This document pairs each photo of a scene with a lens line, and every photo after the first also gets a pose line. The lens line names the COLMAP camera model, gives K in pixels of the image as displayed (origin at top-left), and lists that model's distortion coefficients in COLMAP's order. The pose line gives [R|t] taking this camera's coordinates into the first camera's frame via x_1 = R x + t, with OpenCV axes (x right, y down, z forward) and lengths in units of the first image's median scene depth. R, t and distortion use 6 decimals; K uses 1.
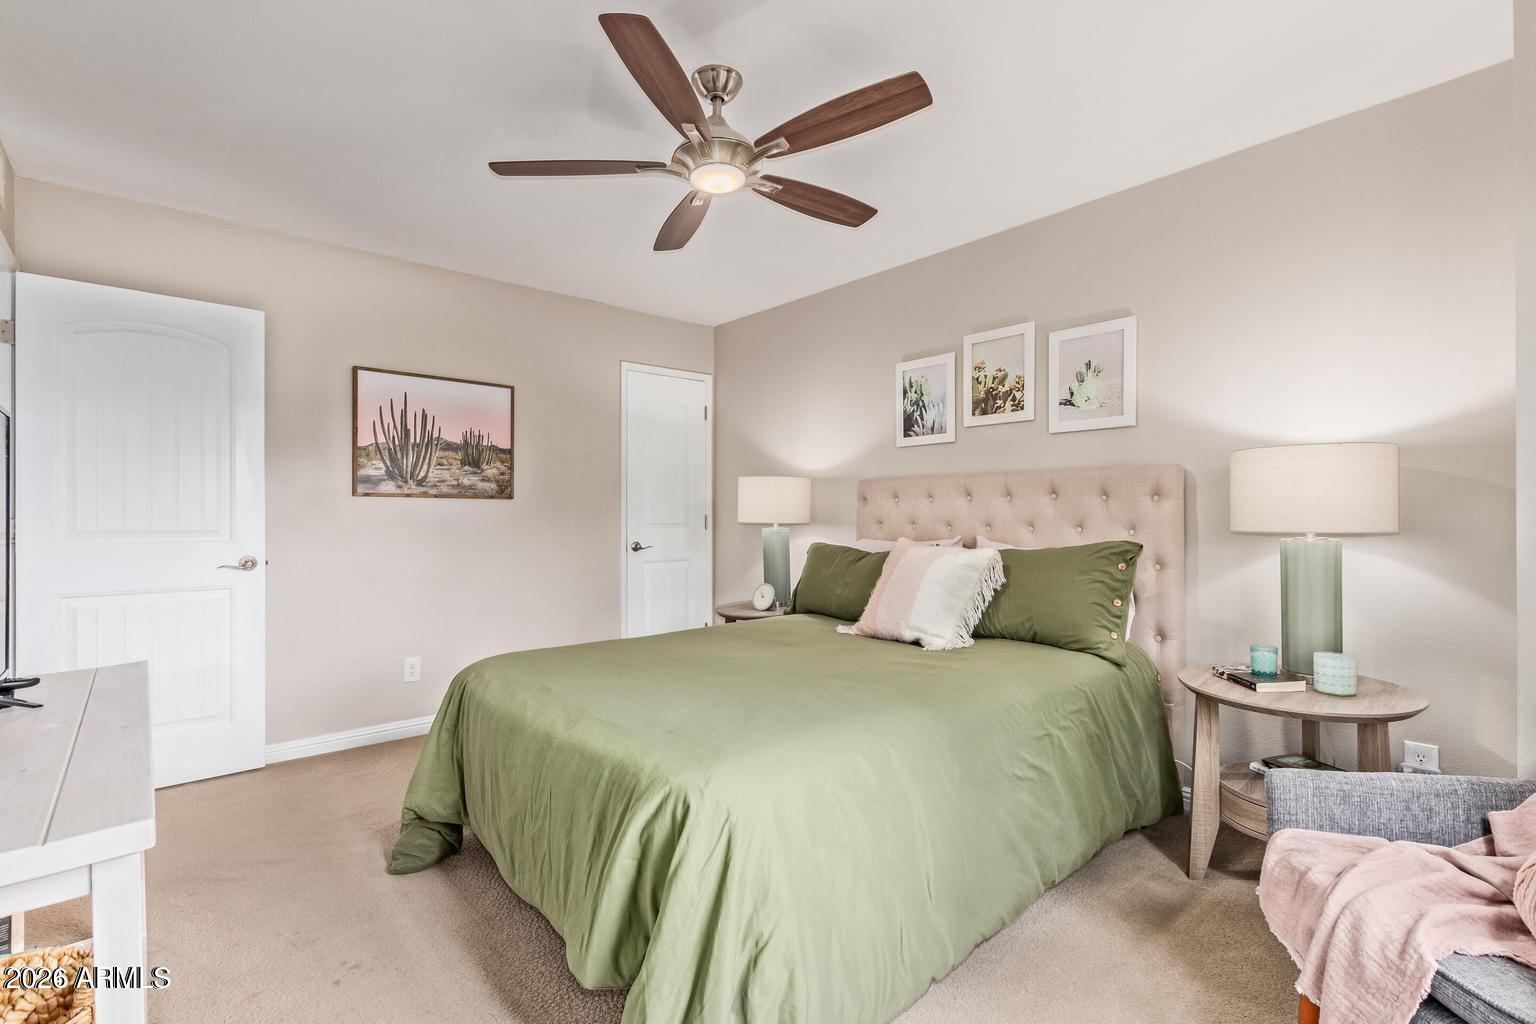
lens RADIAL K [[700.4, 0, 769.0], [0, 700.4, 520.6], [0, 0, 1]] dist [0.001478, 0.000076]
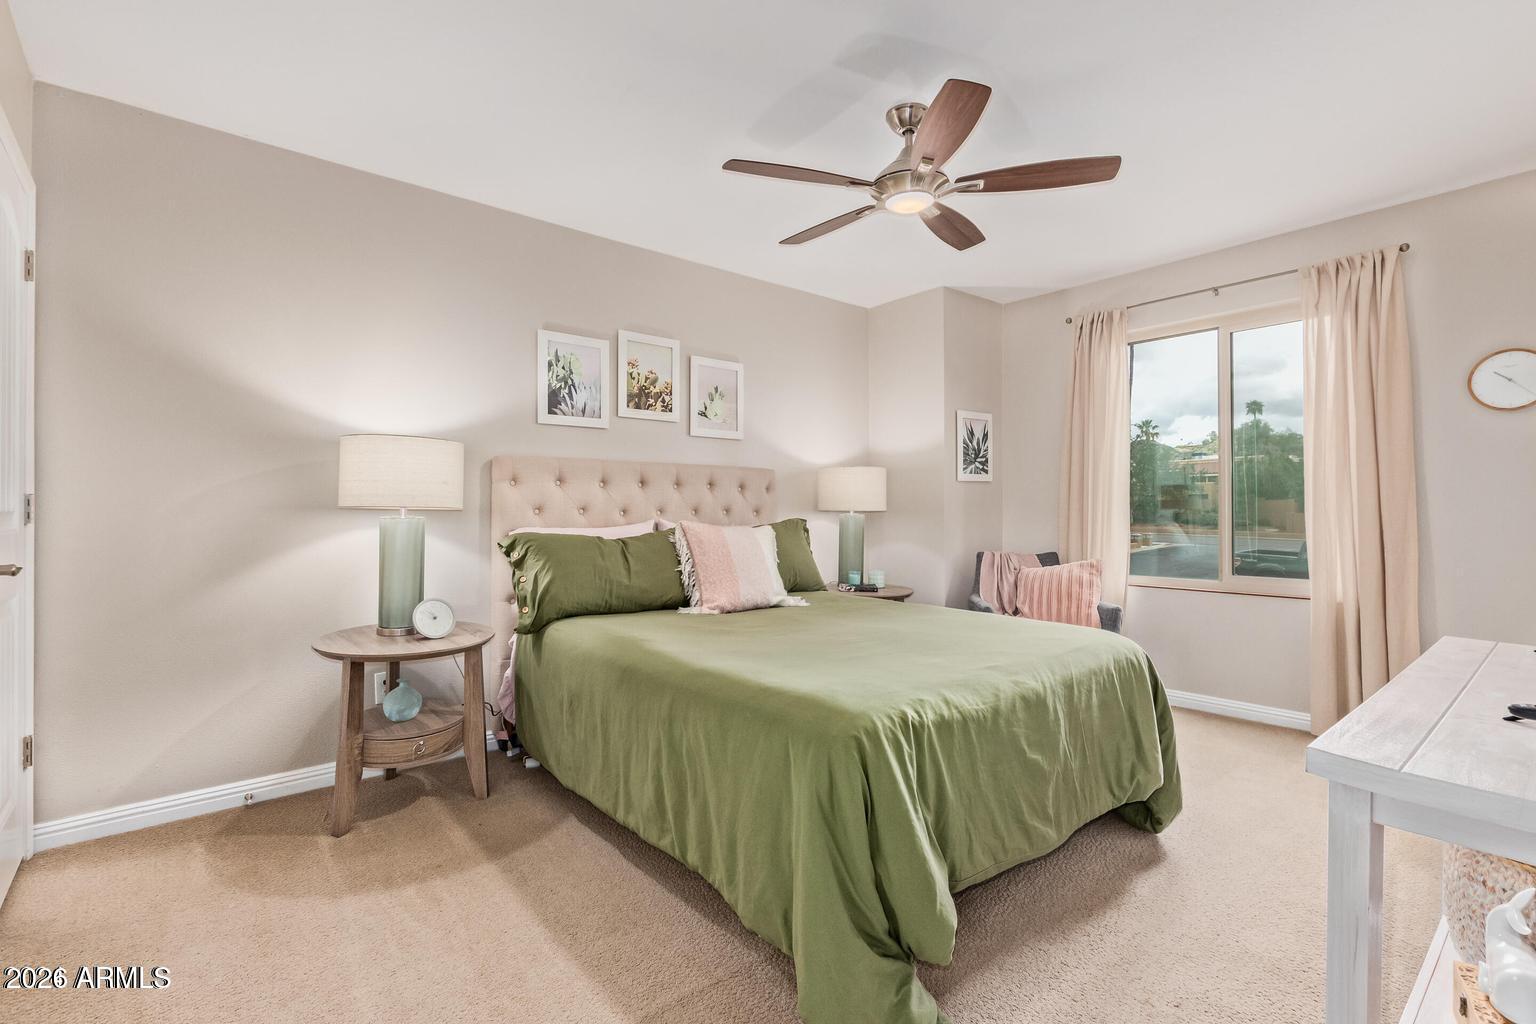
lens RADIAL K [[700.4, 0, 766.8], [0, 700.4, 502.8], [0, 0, 1]] dist [0.001478, 0.000076]
pose [[0.038606, 0.003509, 0.999248, -0.770061], [0.000428, 0.999994, -0.003528, -0.000559], [-0.999254, 0.000564, 0.038604, 0.751471]]
